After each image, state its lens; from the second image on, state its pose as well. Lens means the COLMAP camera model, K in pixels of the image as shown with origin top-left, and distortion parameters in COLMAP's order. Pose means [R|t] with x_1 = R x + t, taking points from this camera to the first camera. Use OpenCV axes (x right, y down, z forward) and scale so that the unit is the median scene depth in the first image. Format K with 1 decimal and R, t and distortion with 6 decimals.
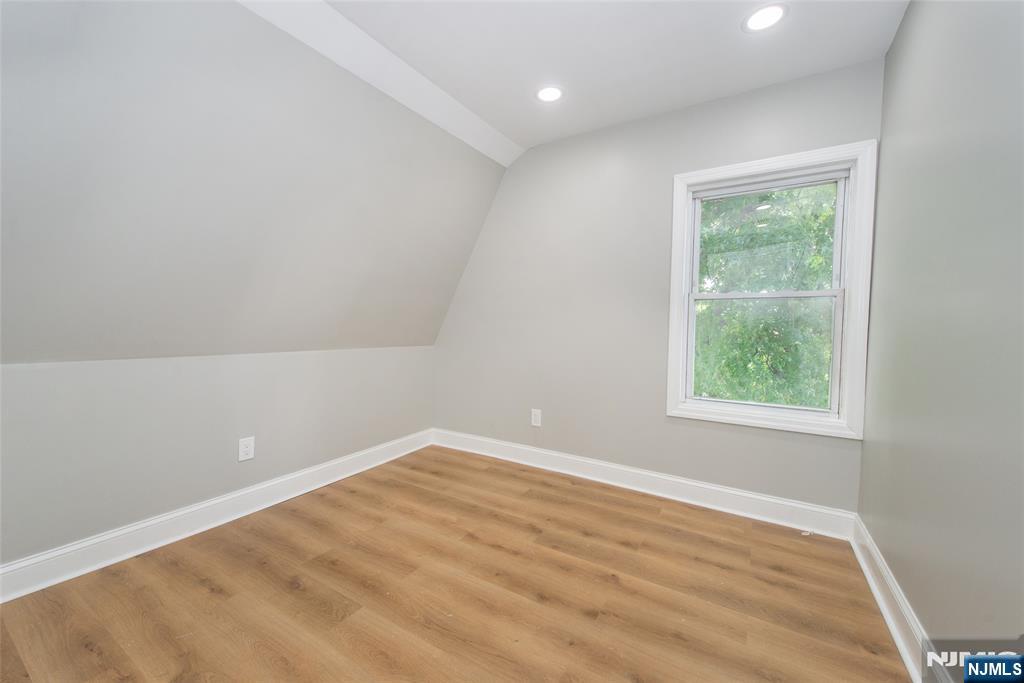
lens RADIAL K [[406.1, 0, 508.3], [0, 406.1, 340.6], [0, 0, 1]] dist [0.002634, 0.000164]
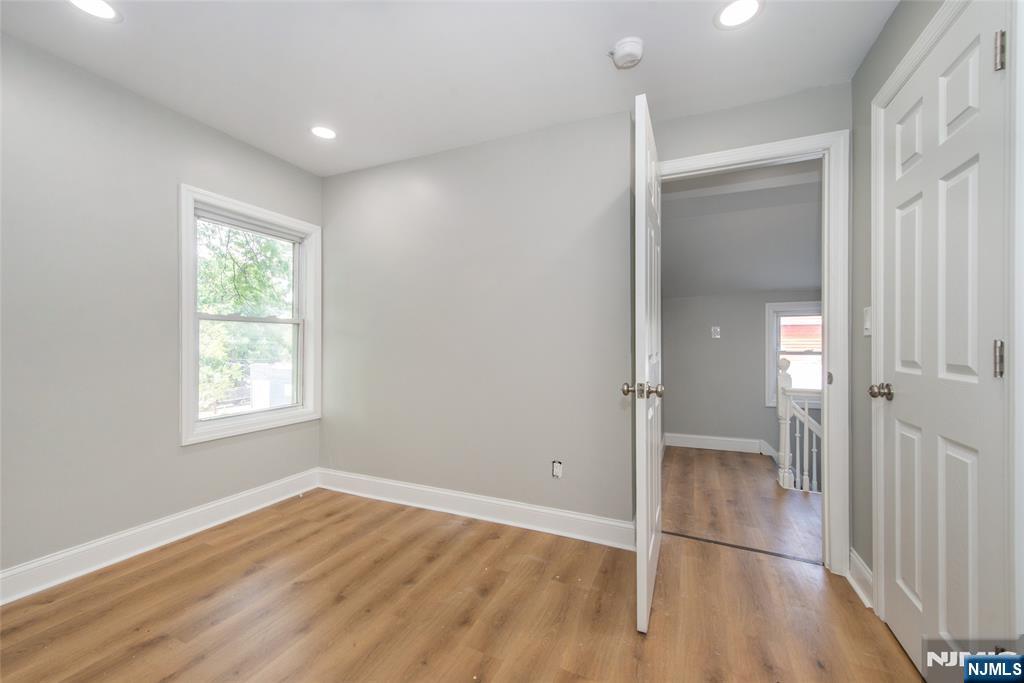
lens RADIAL K [[406.1, 0, 508.3], [0, 406.1, 340.6], [0, 0, 1]] dist [0.002634, 0.000164]
pose [[-0.144661, -0.005424, 0.989466, -0.719552], [0.039176, 0.999169, 0.011205, -0.035998], [-0.988705, 0.040385, -0.144328, 0.482283]]
